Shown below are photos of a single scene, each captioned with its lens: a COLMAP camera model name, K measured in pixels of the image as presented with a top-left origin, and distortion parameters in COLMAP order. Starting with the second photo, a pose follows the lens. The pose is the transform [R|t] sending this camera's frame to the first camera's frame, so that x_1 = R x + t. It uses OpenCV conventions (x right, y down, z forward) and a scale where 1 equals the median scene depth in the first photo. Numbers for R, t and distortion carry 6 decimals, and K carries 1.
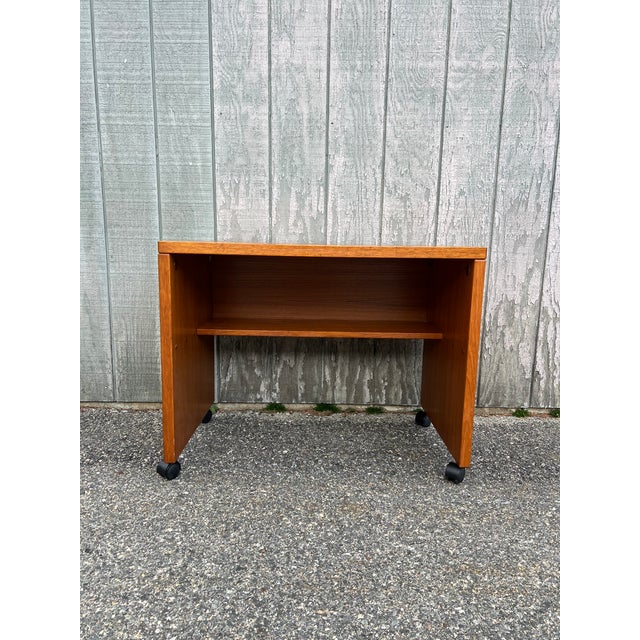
lens RADIAL K [[483.0, 0, 320.1], [0, 483.0, 321.0], [0, 0, 1]] dist [0.050726, -0.064867]
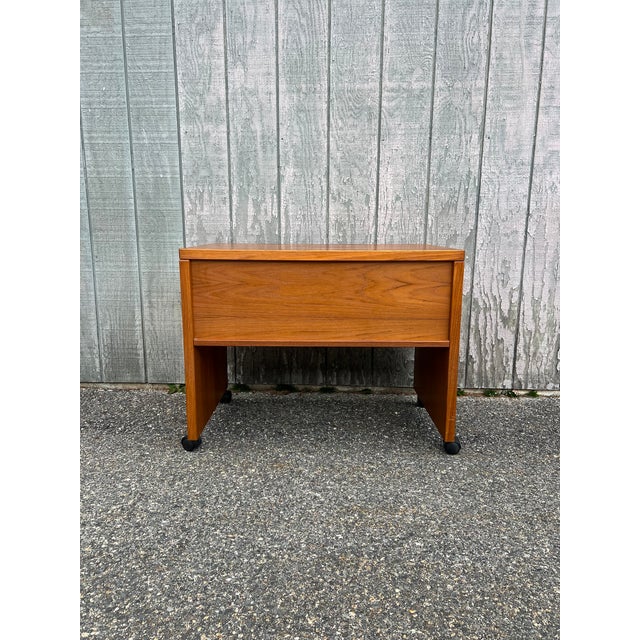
lens RADIAL K [[483.0, 0, 317.1], [0, 483.0, 319.4], [0, 0, 1]] dist [0.050726, -0.064867]
pose [[0.999058, -0.003731, -0.043244, 0.152123], [0.004287, 0.999909, 0.012762, 0.004240], [0.043193, -0.012935, 0.998983, -0.143144]]
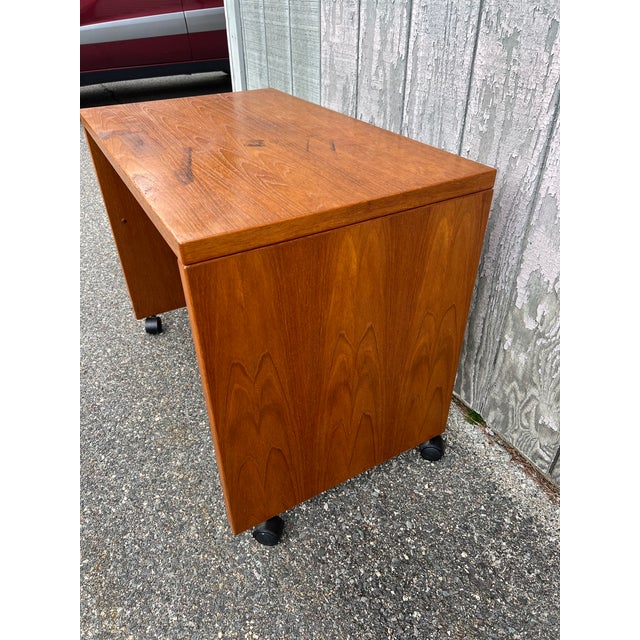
lens RADIAL K [[483.0, 0, 313.3], [0, 483.0, 319.2], [0, 0, 1]] dist [0.050726, -0.064867]
pose [[0.466454, 0.487213, -0.738271, 0.566967], [-0.133859, 0.863901, 0.485547, -0.225761], [0.874358, -0.127661, 0.468188, 0.585088]]
